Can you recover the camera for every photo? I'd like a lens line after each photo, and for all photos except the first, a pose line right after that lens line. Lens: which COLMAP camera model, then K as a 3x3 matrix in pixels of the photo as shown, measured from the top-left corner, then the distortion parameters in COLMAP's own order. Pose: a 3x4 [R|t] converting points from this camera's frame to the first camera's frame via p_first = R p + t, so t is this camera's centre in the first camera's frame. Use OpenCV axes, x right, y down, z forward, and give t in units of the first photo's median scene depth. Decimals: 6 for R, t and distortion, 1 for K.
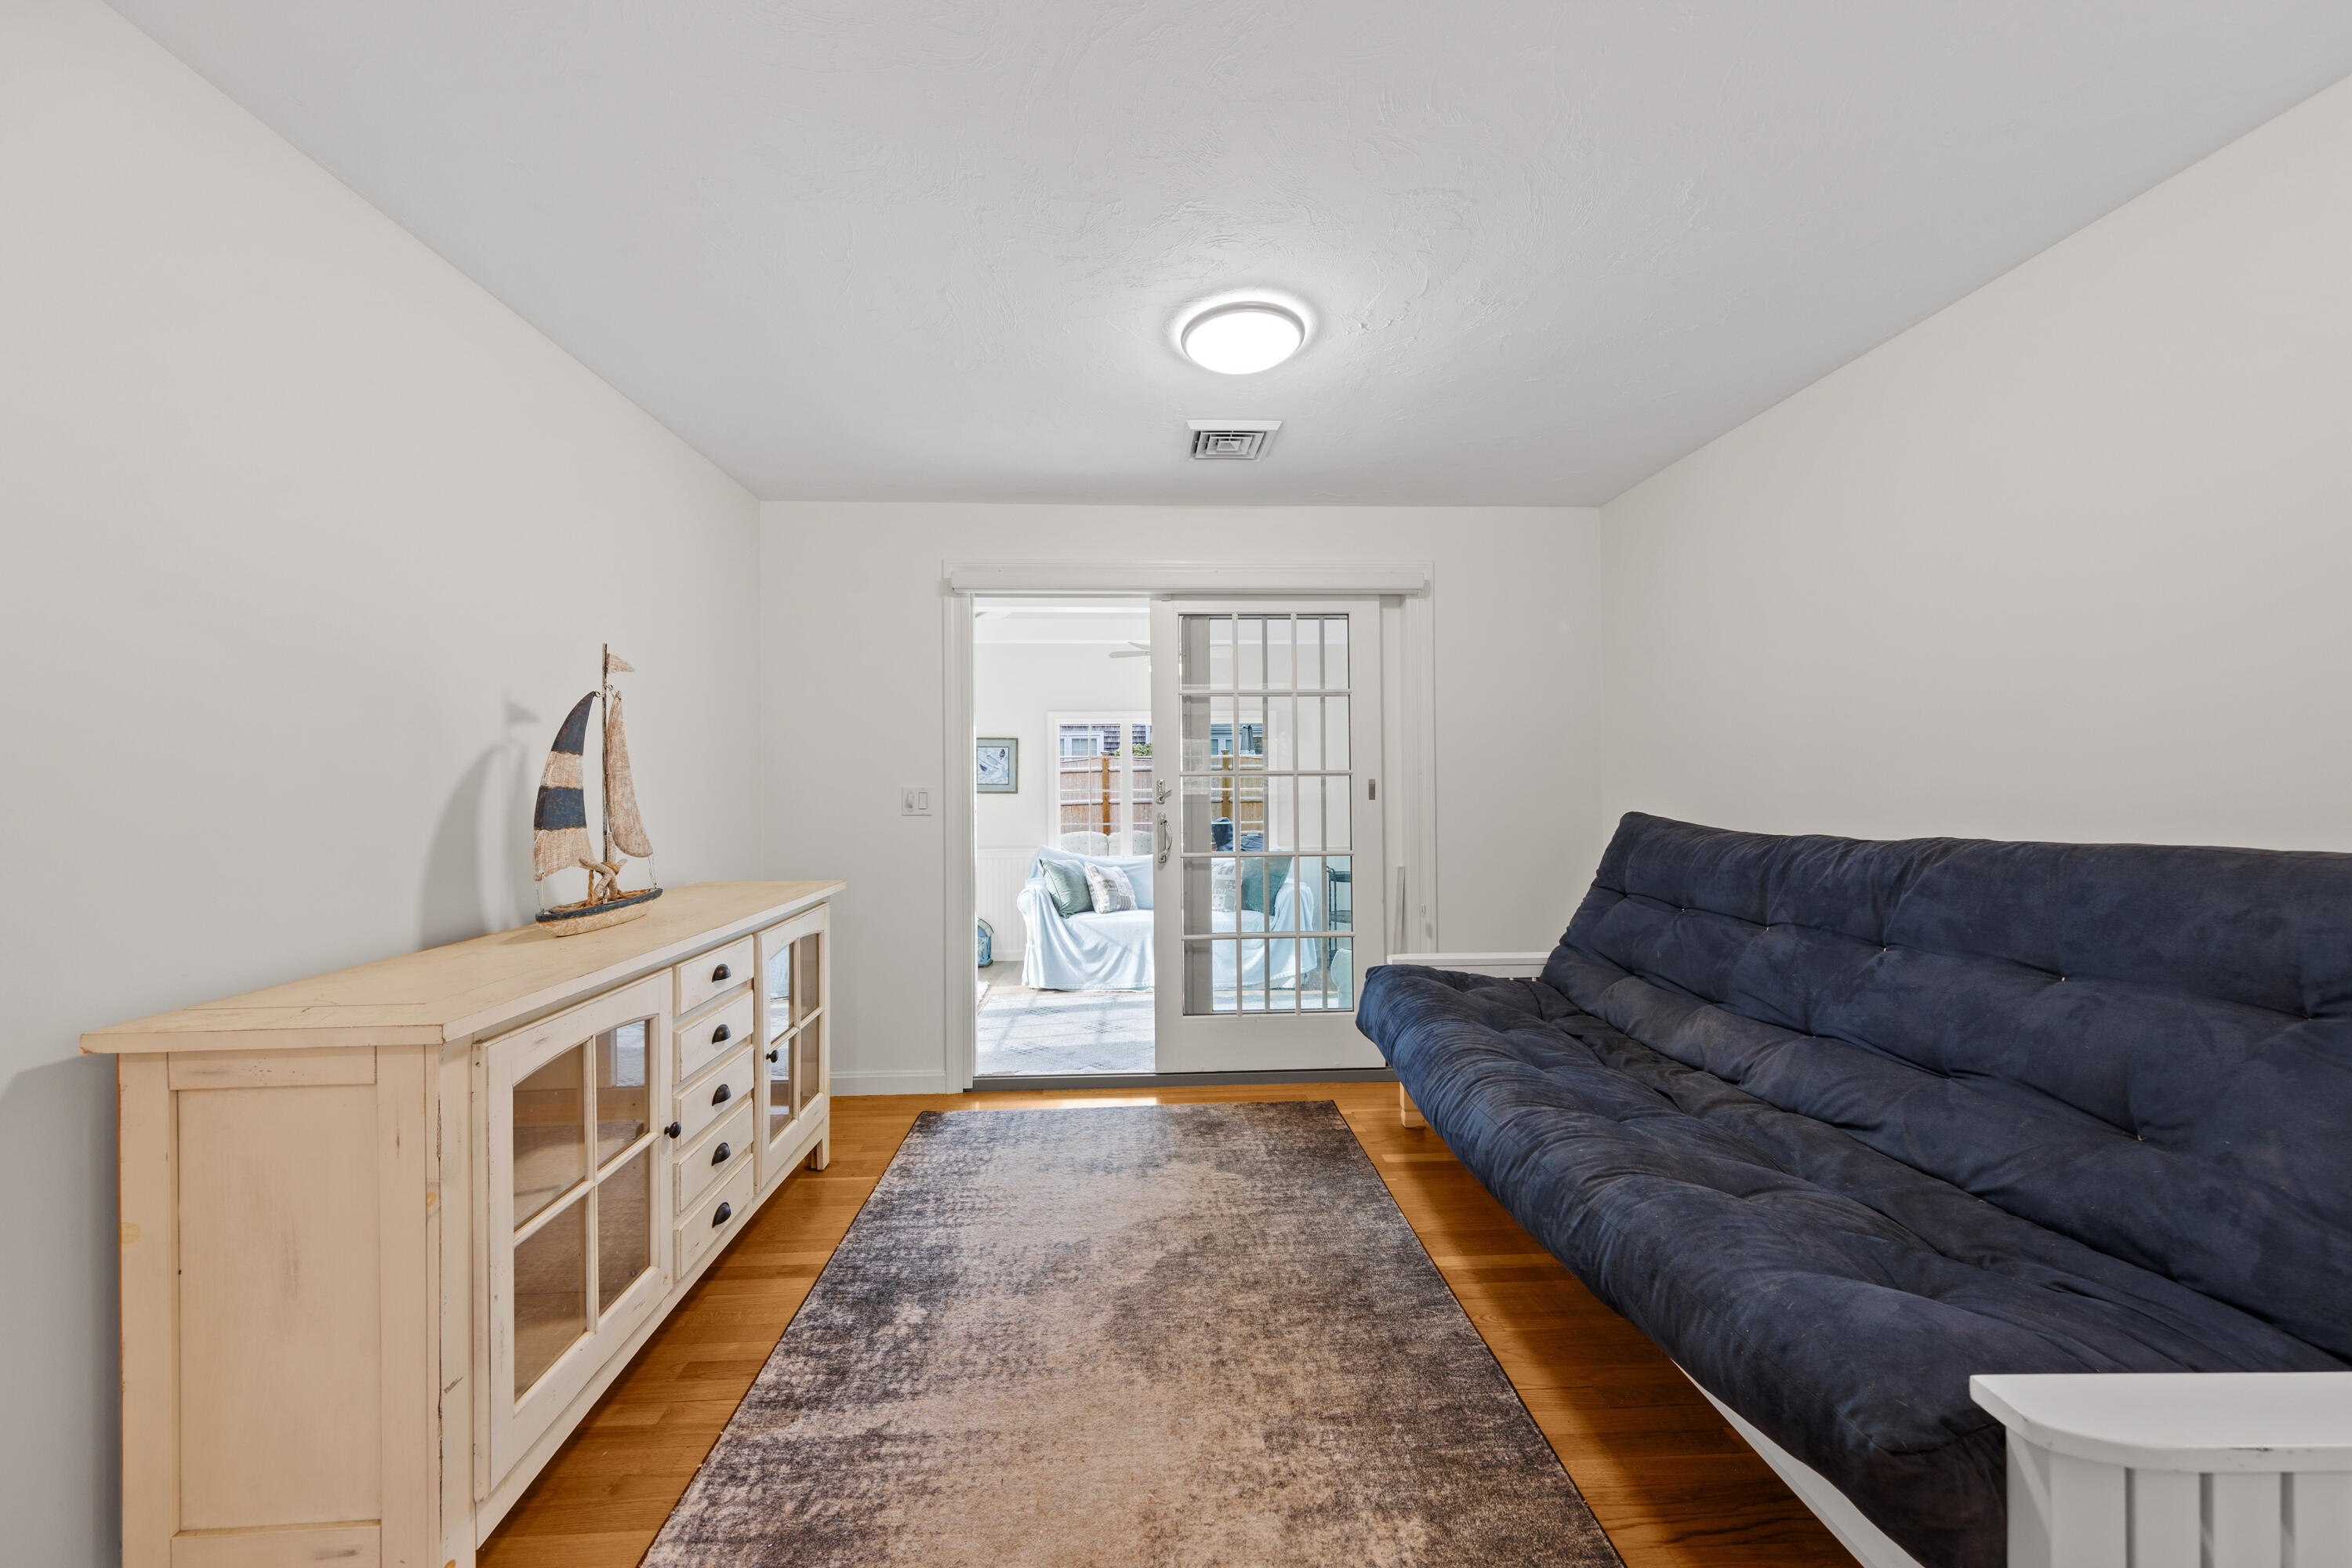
lens RADIAL K [[889.0, 0, 1171.9], [0, 889.0, 776.5], [0, 0, 1]] dist [-0.001650, -0.000129]
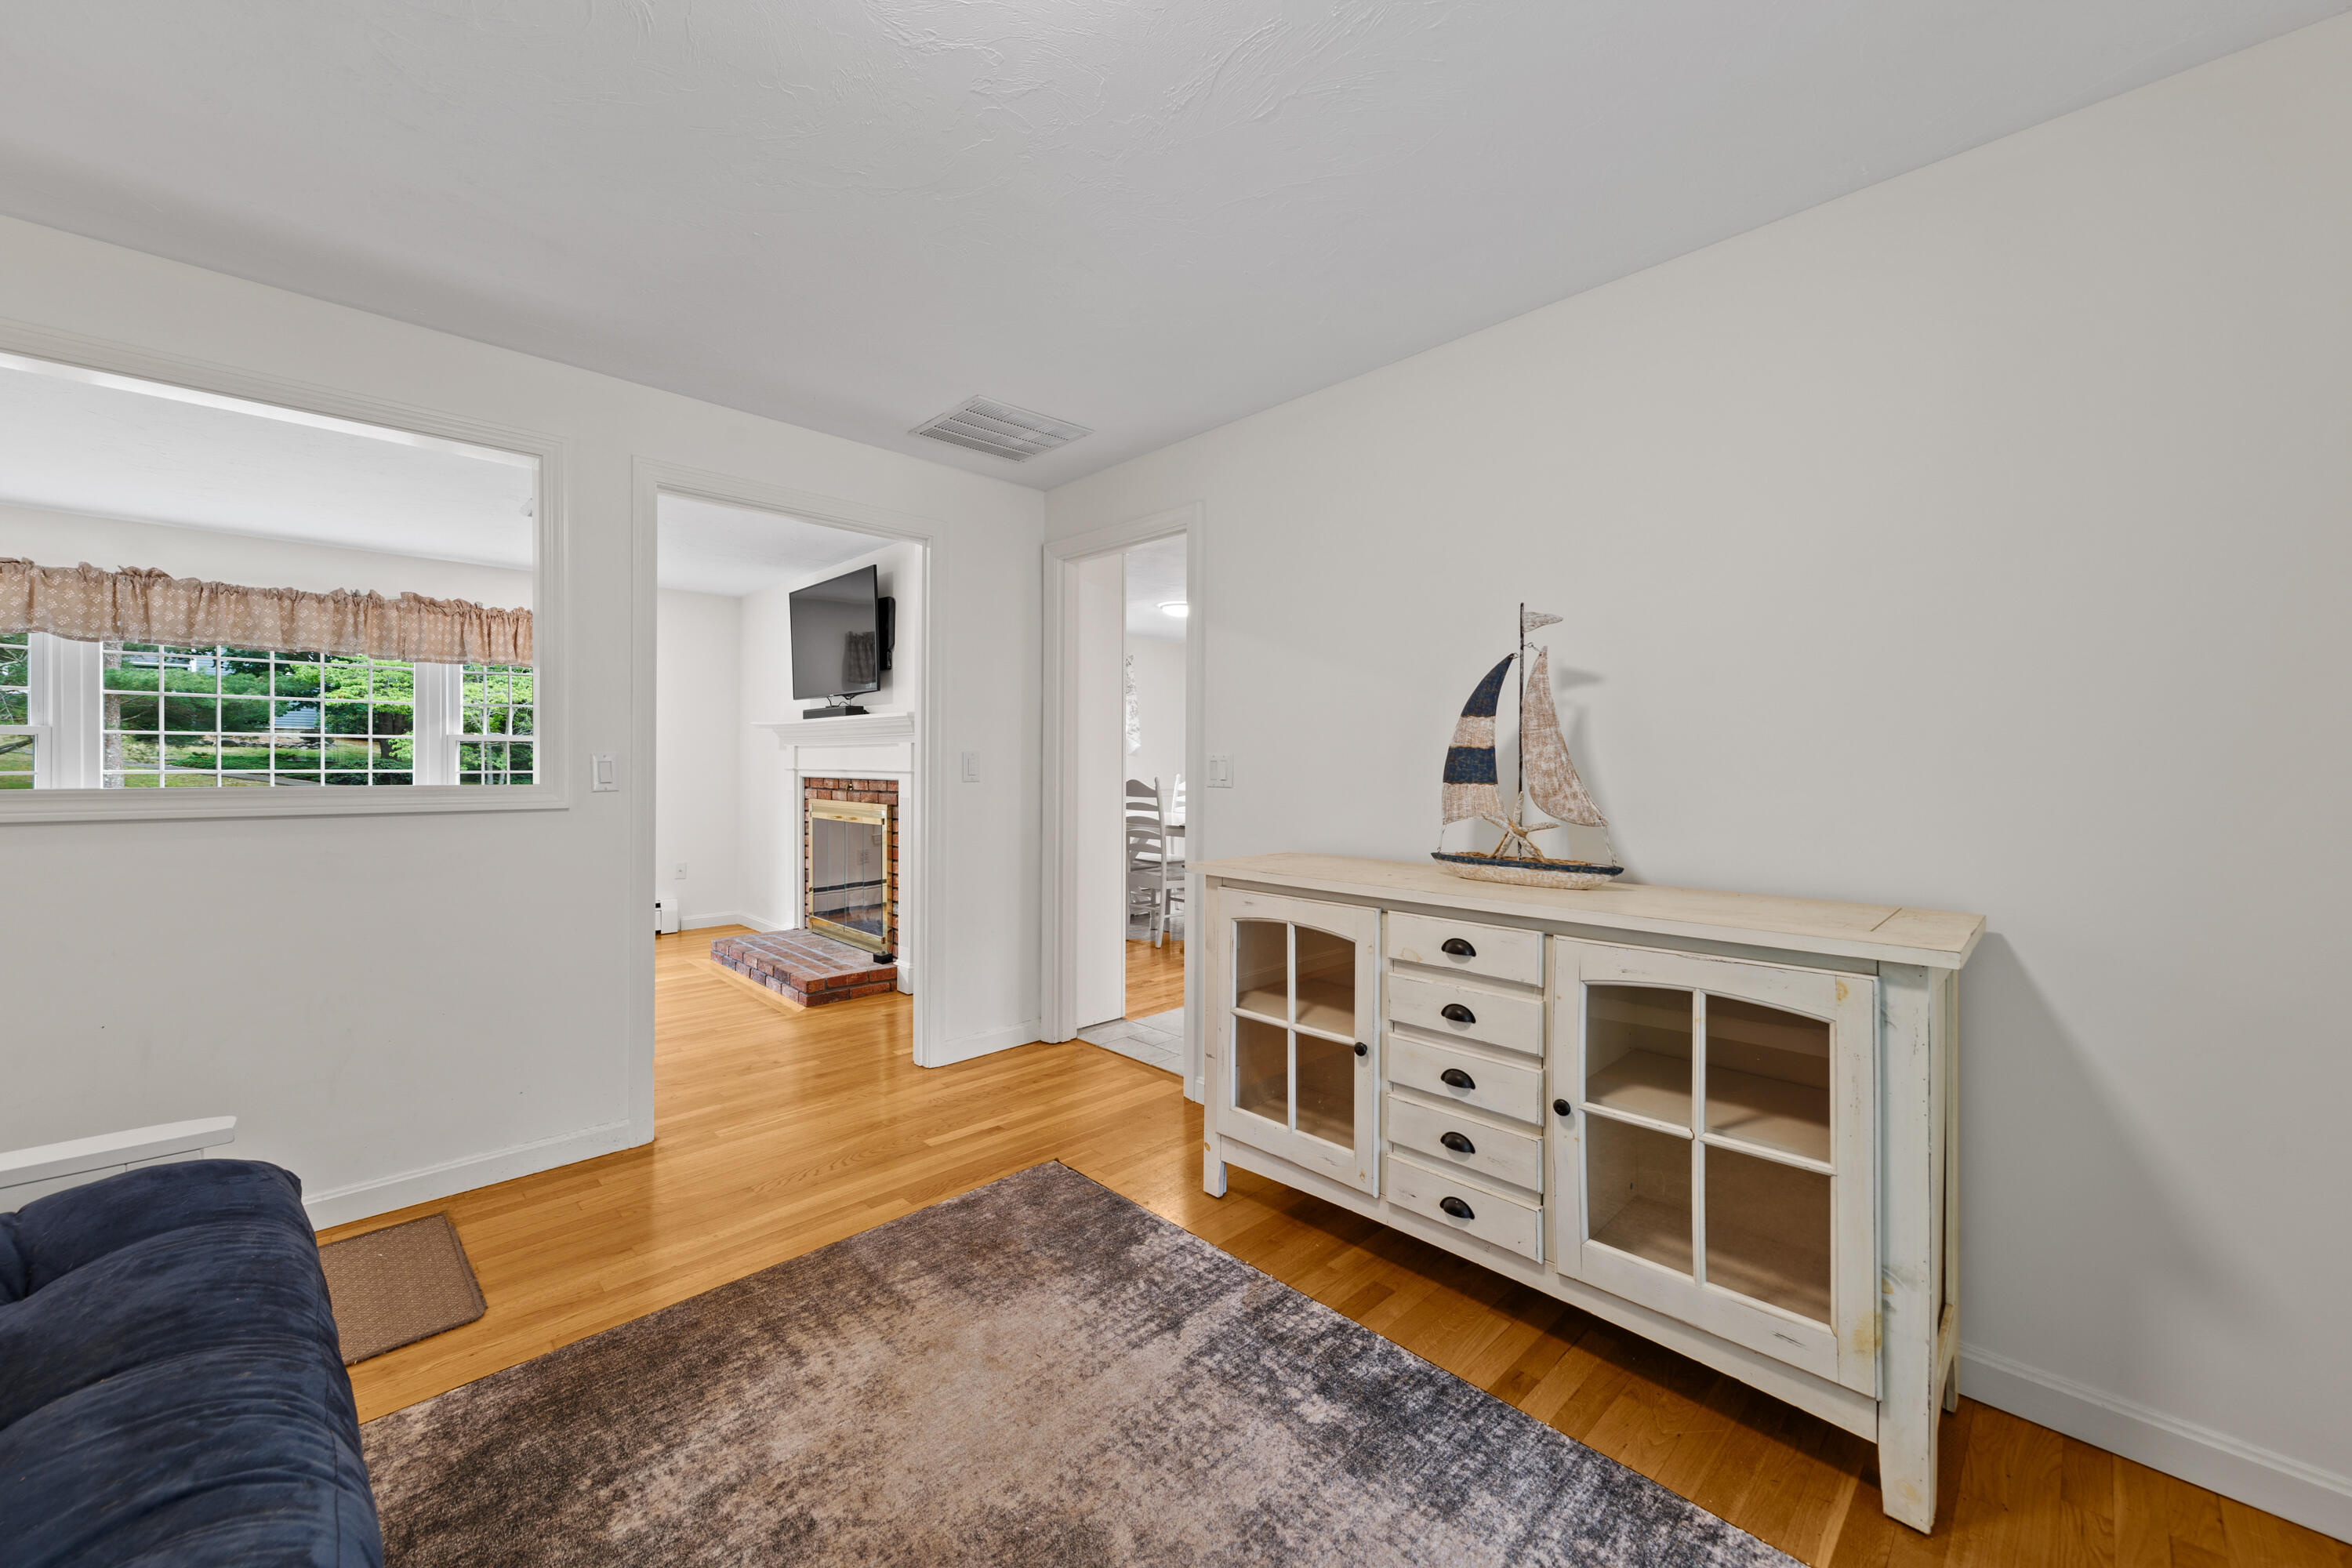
lens RADIAL K [[889.0, 0, 1172.6], [0, 889.0, 766.0], [0, 0, 1]] dist [-0.001650, -0.000129]
pose [[-0.762315, 0.005976, -0.647179, 0.333736], [0.001863, 0.999973, 0.007039, 0.027666], [0.647204, 0.004160, -0.762306, 1.612344]]
